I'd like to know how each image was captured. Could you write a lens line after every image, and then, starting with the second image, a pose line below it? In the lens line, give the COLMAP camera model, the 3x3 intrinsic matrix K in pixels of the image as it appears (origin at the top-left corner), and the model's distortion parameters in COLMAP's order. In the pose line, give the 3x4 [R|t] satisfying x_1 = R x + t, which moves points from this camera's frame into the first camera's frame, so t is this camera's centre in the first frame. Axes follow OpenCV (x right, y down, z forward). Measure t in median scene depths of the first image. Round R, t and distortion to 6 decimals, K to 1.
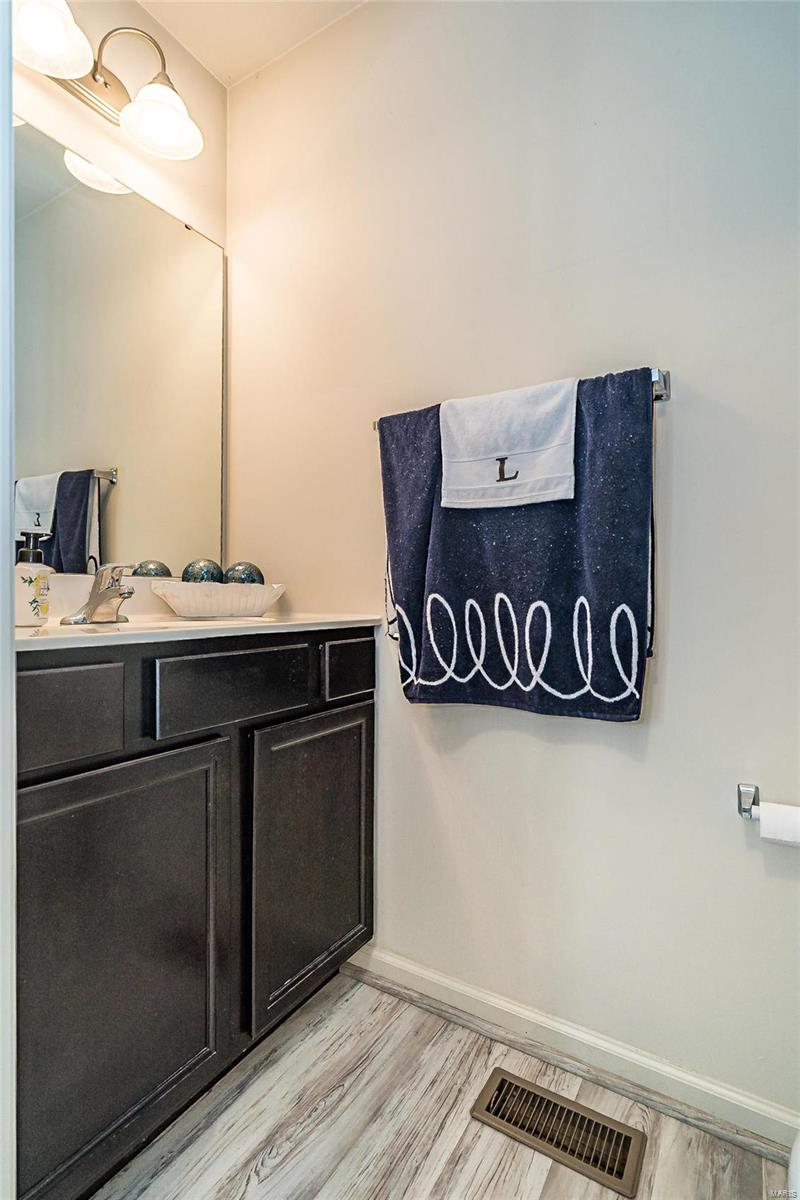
lens RADIAL K [[576.8, 0, 400.0], [0, 576.8, 600.0], [0, 0, 1]] dist [0.000194, 0.000457]
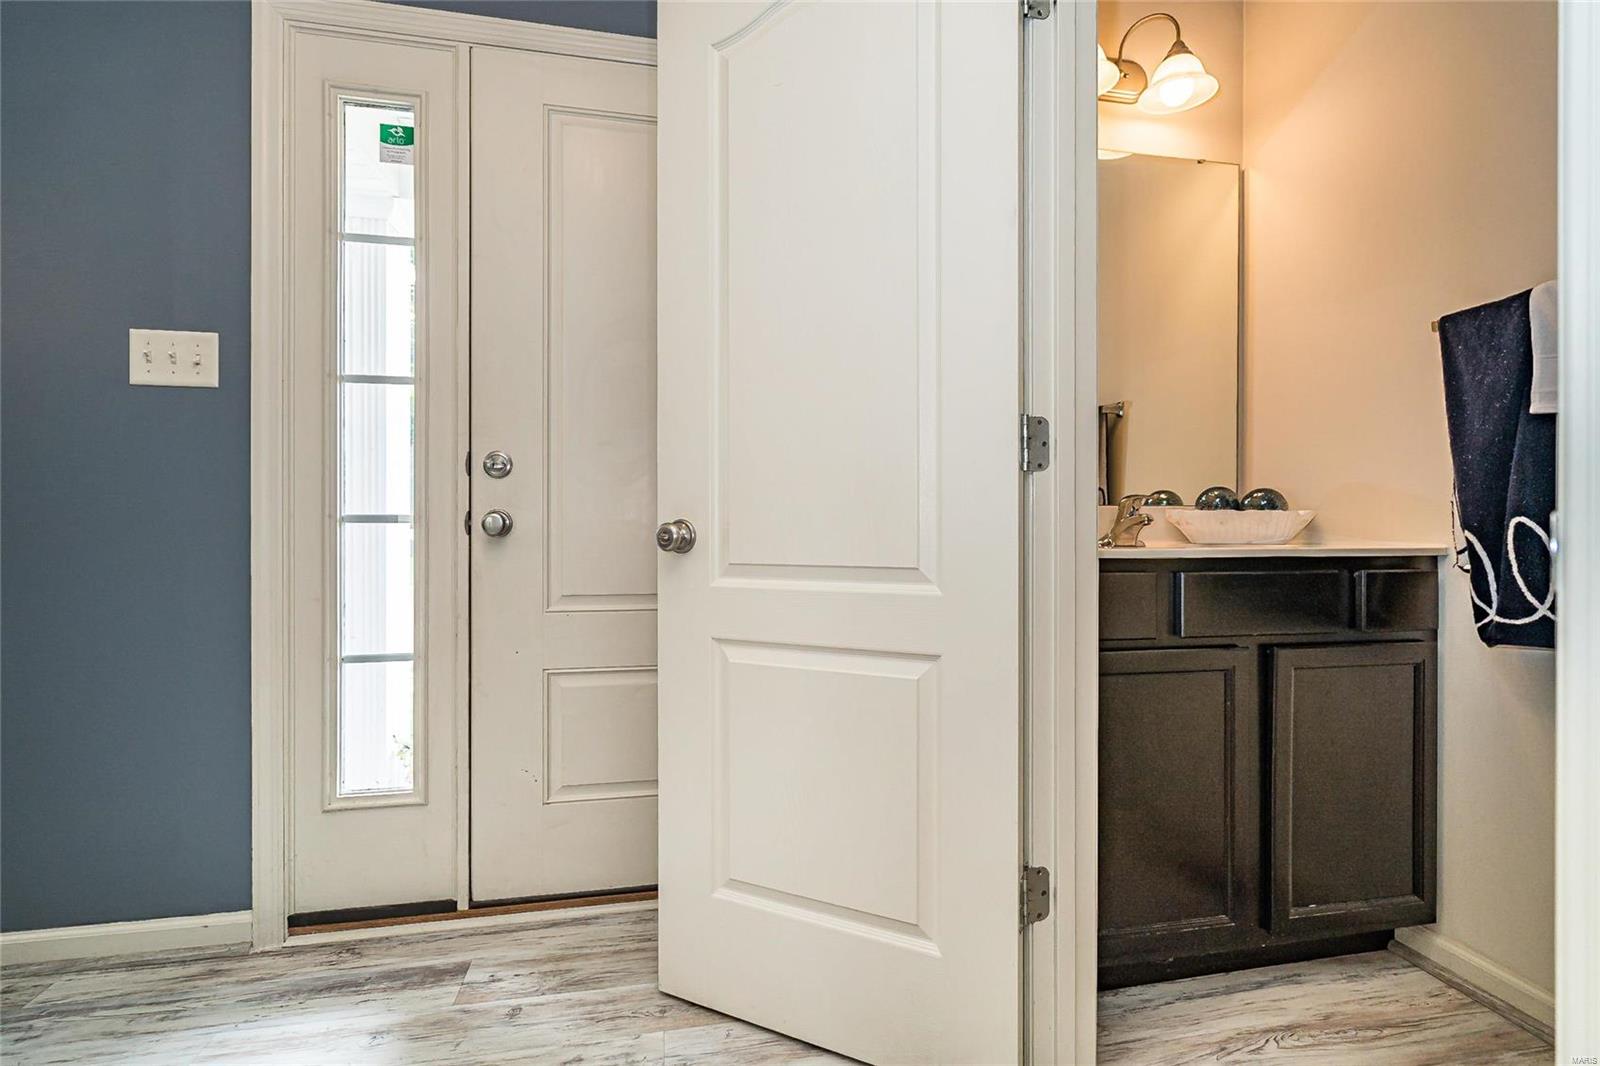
lens RADIAL K [[728.2, 0, 800.0], [0, 728.2, 533.0], [0, 0, 1]] dist [0.001202, -0.000500]
pose [[0.672728, -0.000404, -0.739890, 0.130851], [-0.001088, 0.999998, -0.001534, 0.014534], [0.739889, 0.001837, 0.672726, -0.469471]]
